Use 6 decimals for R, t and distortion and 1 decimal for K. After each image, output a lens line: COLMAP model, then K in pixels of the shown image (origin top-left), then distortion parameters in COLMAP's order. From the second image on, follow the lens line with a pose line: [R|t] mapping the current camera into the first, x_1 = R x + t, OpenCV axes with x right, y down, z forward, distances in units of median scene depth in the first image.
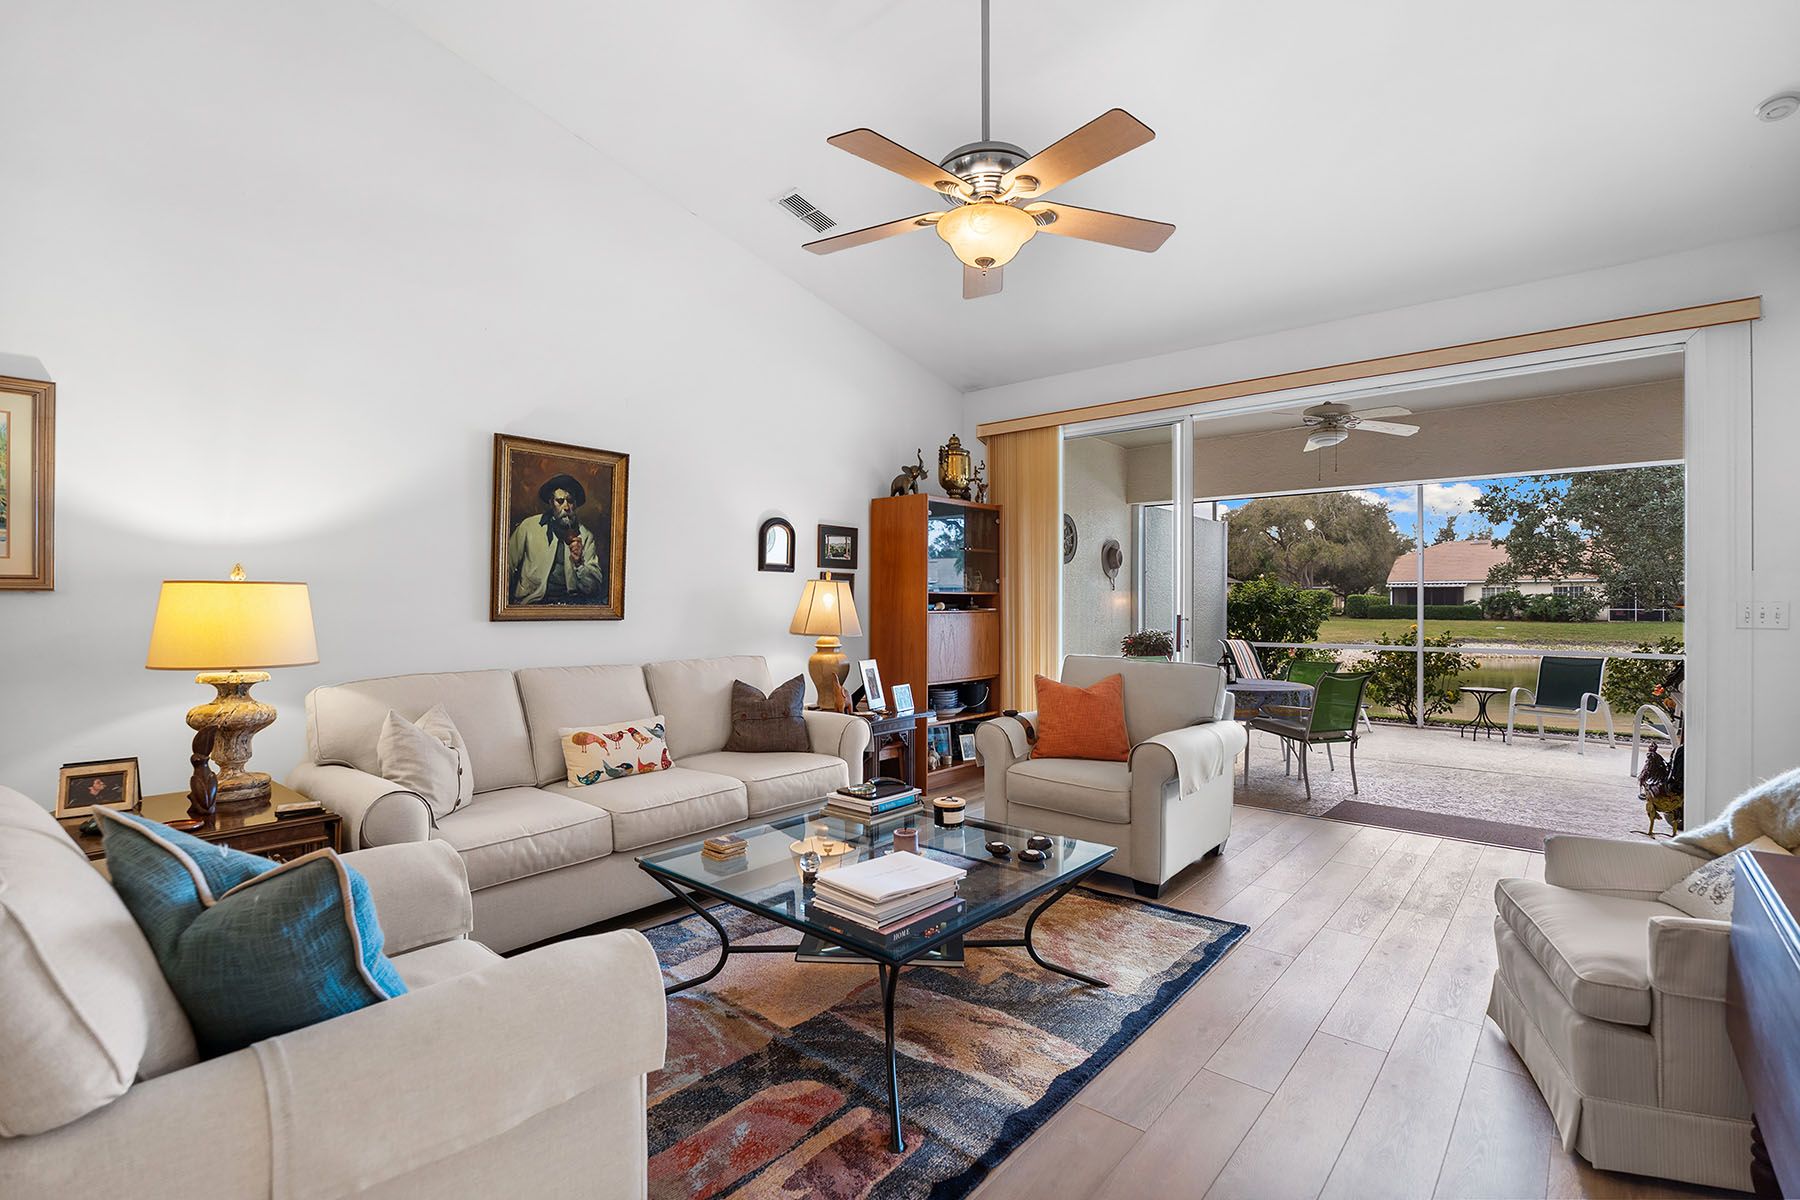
lens RADIAL K [[806.8, 0, 913.4], [0, 806.8, 595.3], [0, 0, 1]] dist [0.001075, -0.000053]
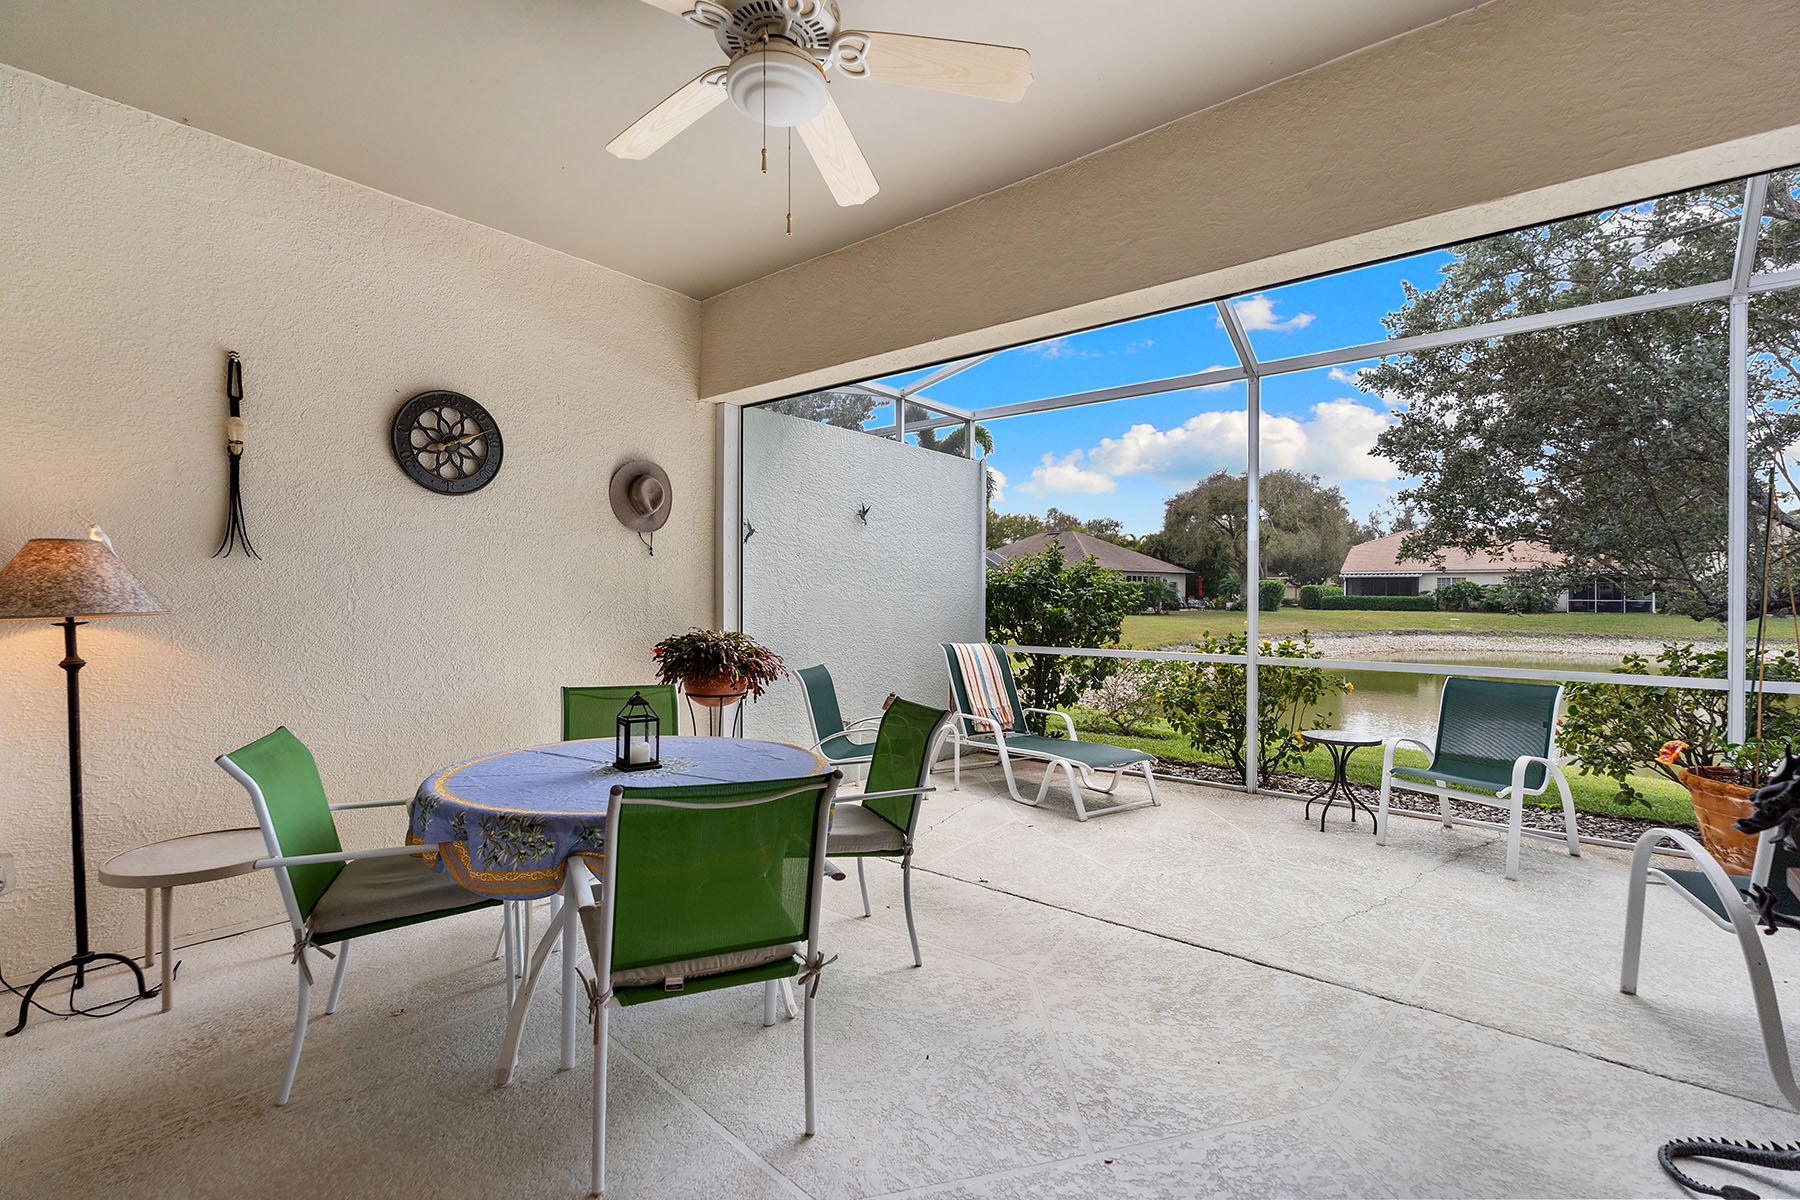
lens RADIAL K [[806.8, 0, 888.1], [0, 806.8, 607.2], [0, 0, 1]] dist [0.001075, -0.000053]
pose [[0.999926, -0.000578, 0.012187, 0.271954], [0.000271, 0.999682, 0.025209, 0.009639], [-0.012198, -0.025204, 0.999608, 0.318134]]
